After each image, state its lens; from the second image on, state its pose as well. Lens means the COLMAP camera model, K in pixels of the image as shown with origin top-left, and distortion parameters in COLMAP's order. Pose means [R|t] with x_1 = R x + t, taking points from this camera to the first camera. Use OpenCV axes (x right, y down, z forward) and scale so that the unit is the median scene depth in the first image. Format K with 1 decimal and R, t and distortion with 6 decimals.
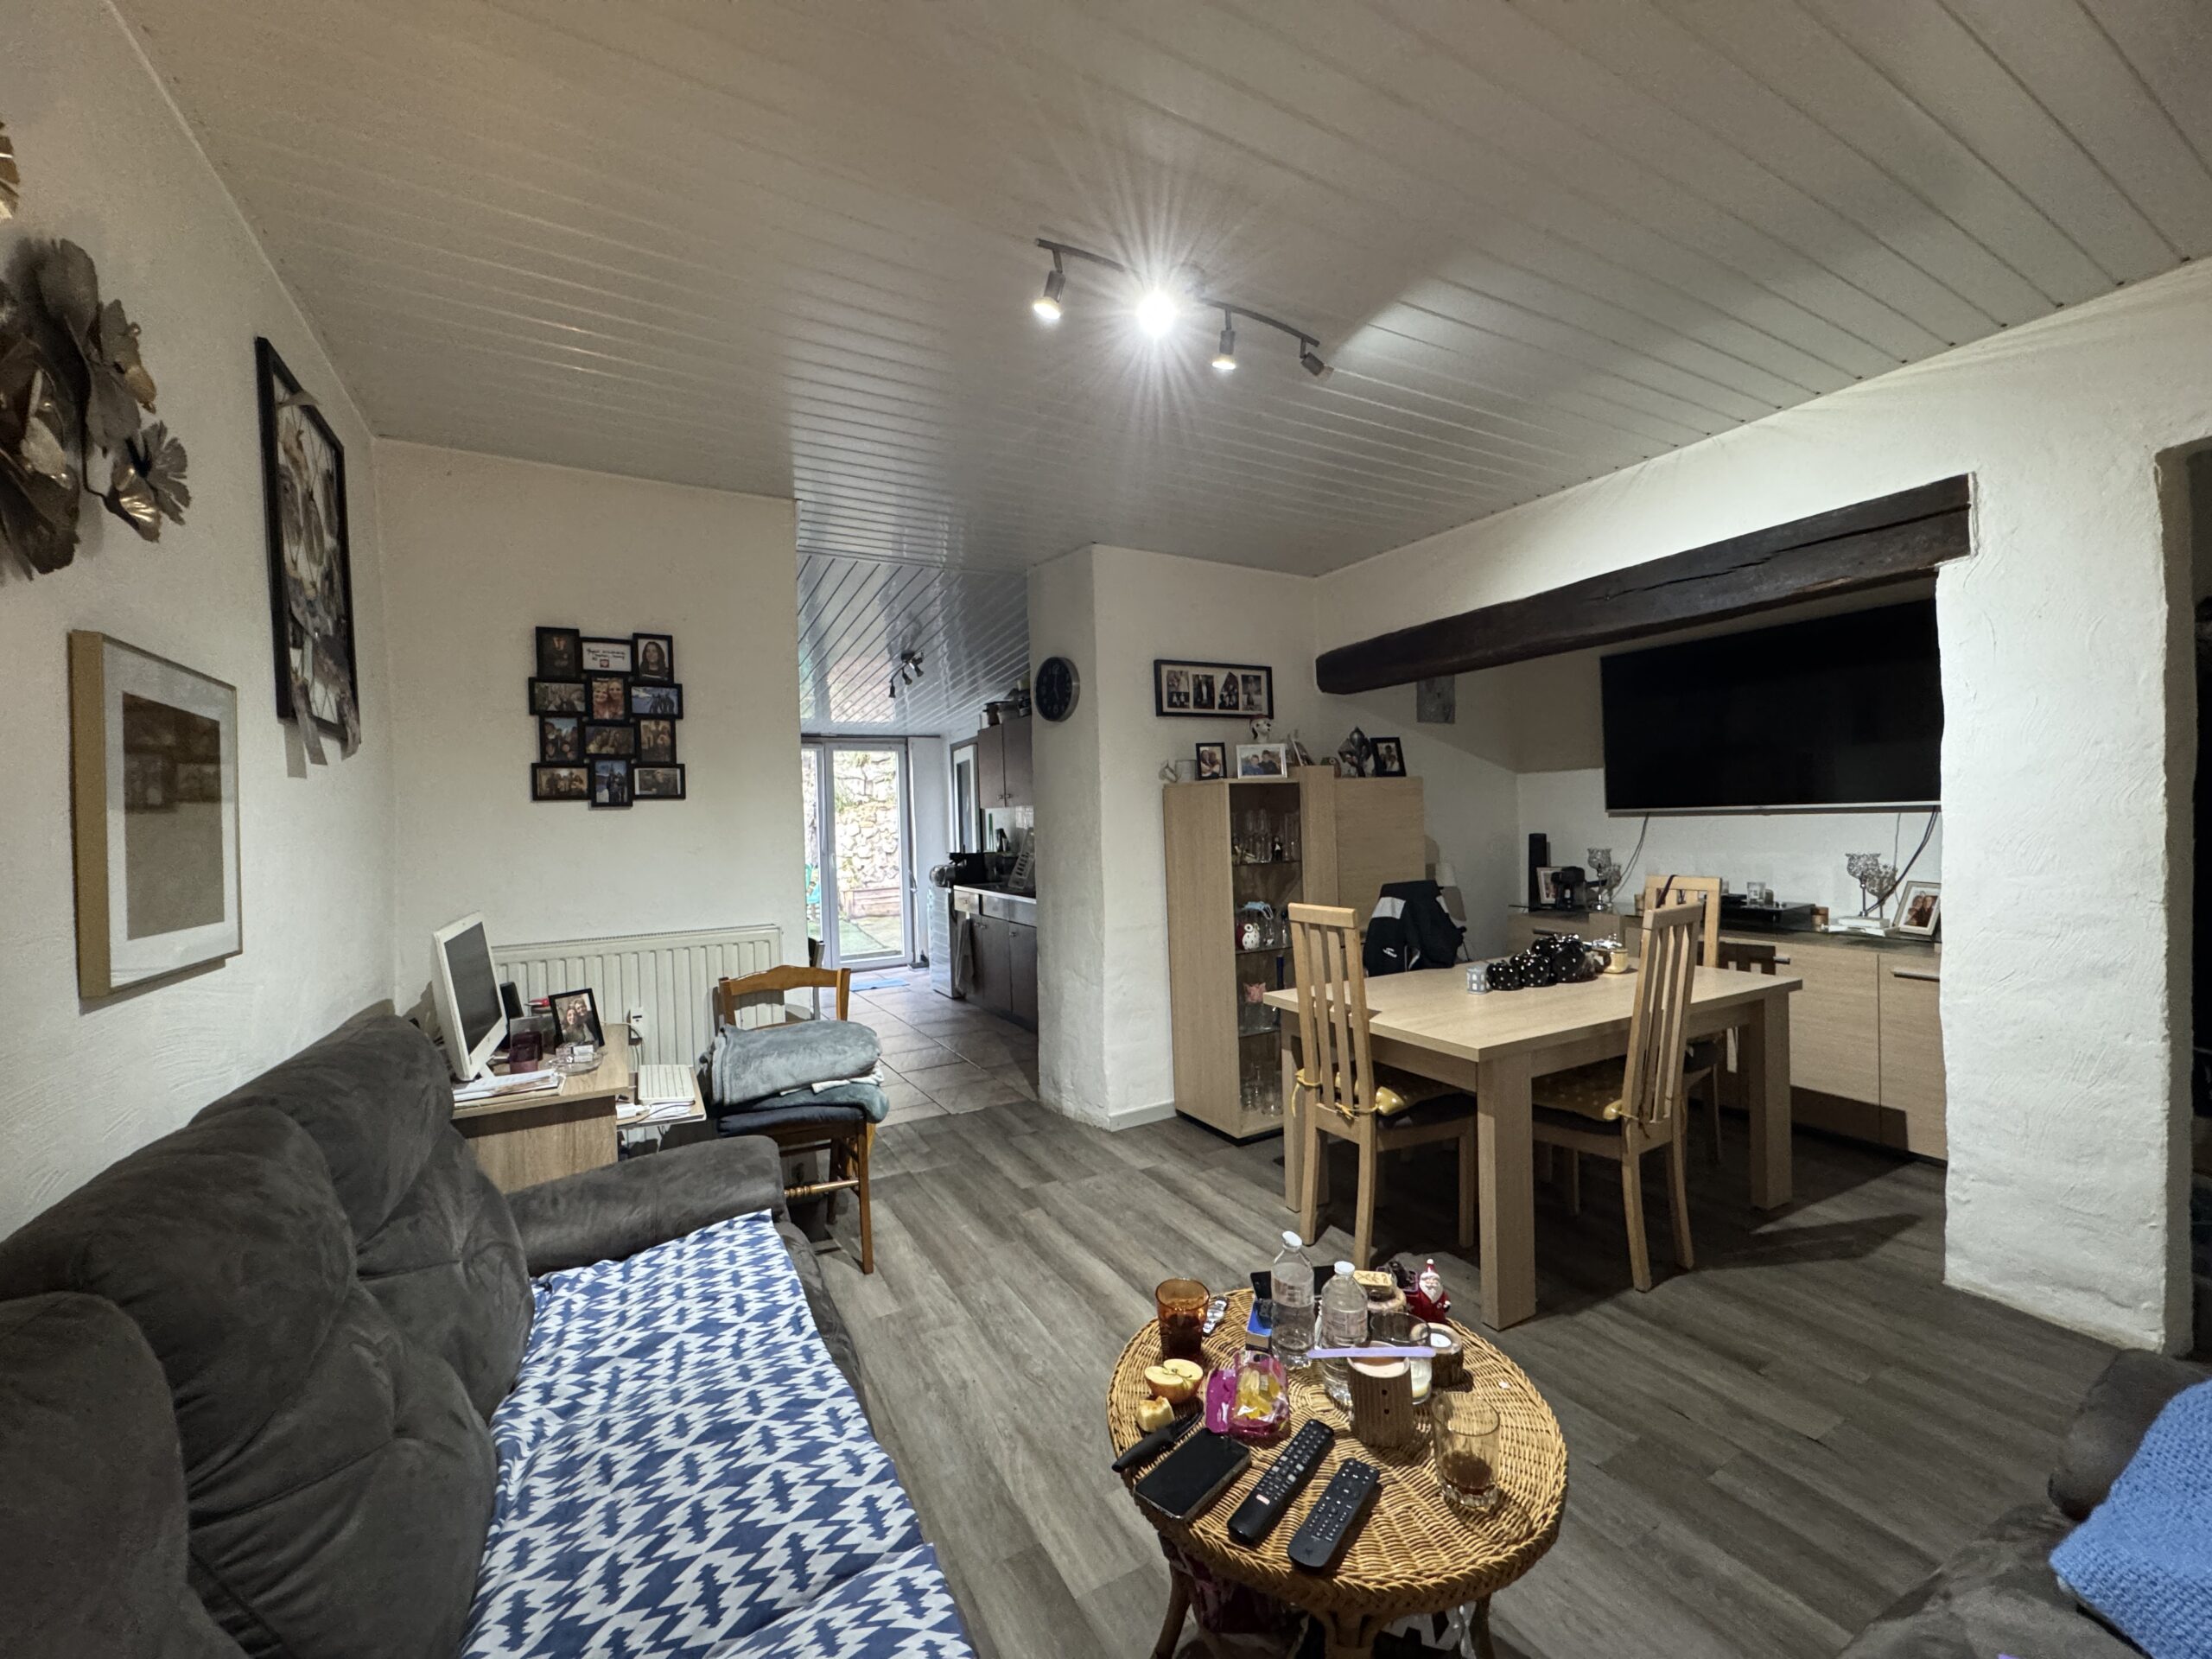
lens RADIAL K [[886.0, 0, 1105.2], [0, 886.0, 825.5], [0, 0, 1]] dist [-0.003017, 0.000588]
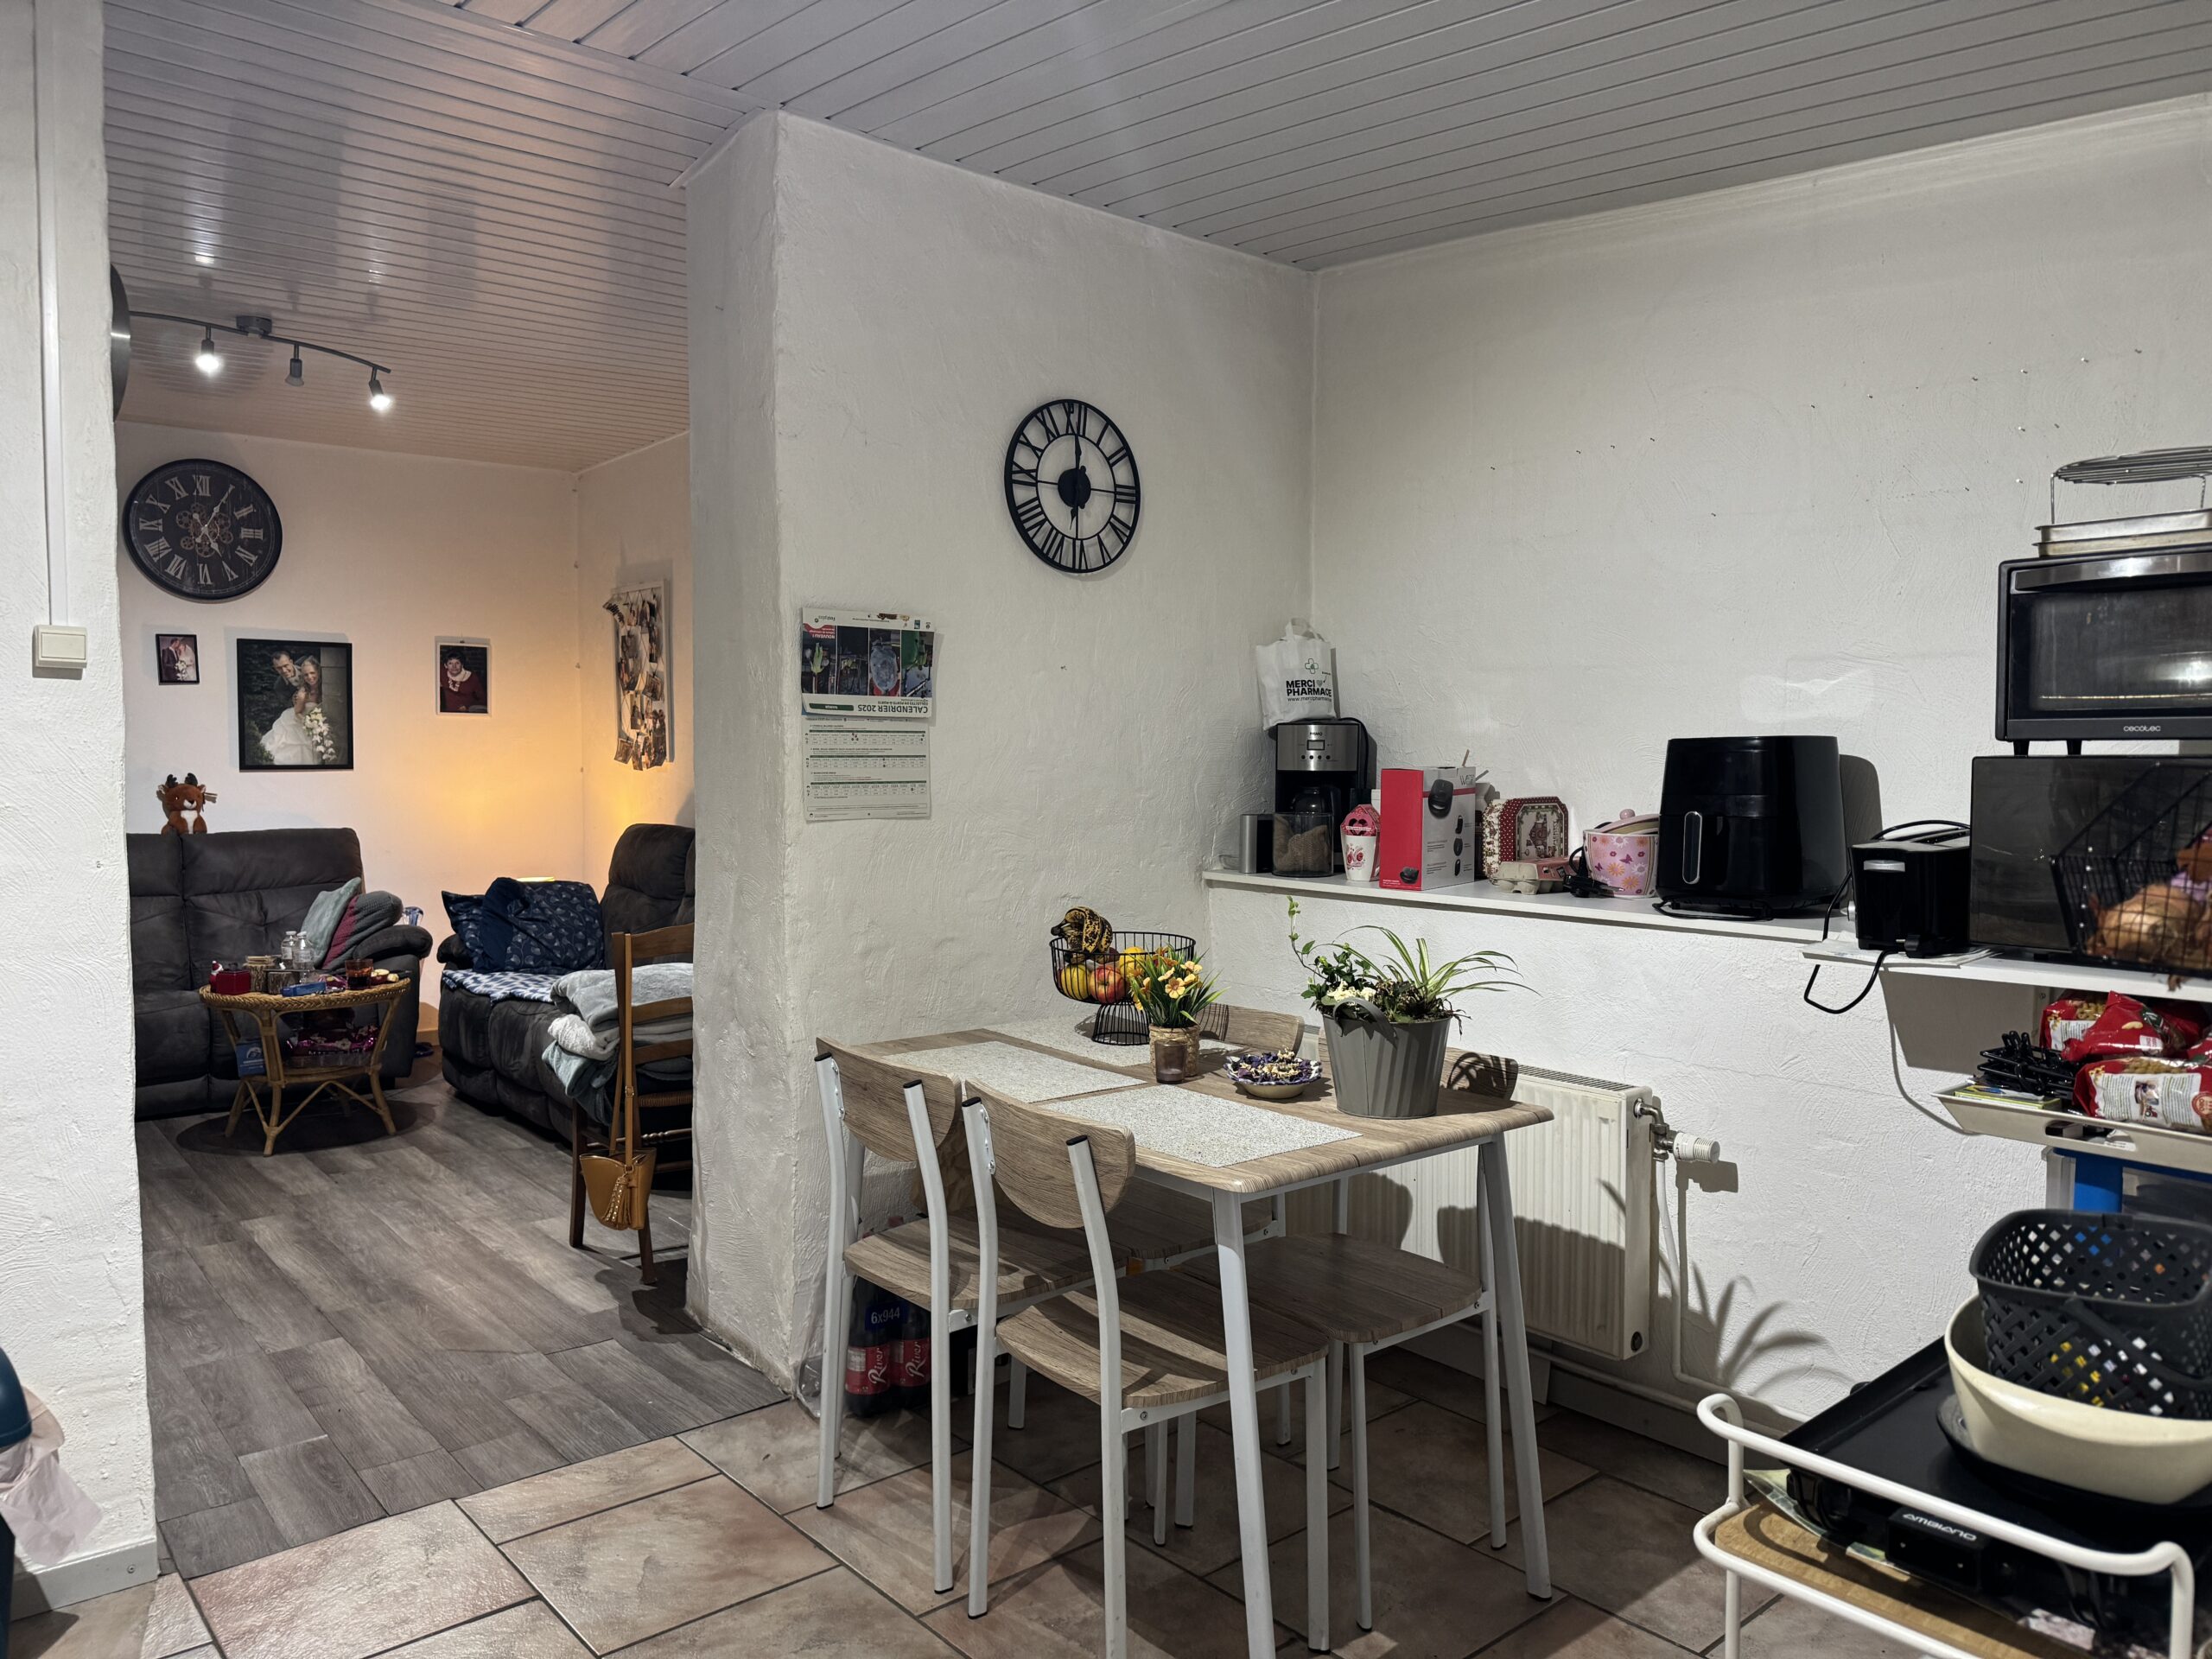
lens RADIAL K [[1550.5, 0, 1101.0], [0, 1550.5, 828.8], [0, 0, 1]] dist [0.055226, -0.063346]
pose [[-0.983429, 0.036012, -0.177680, -0.459191], [0.024635, 0.997527, 0.065823, 0.010009], [0.179611, 0.060355, -0.981884, 2.289745]]
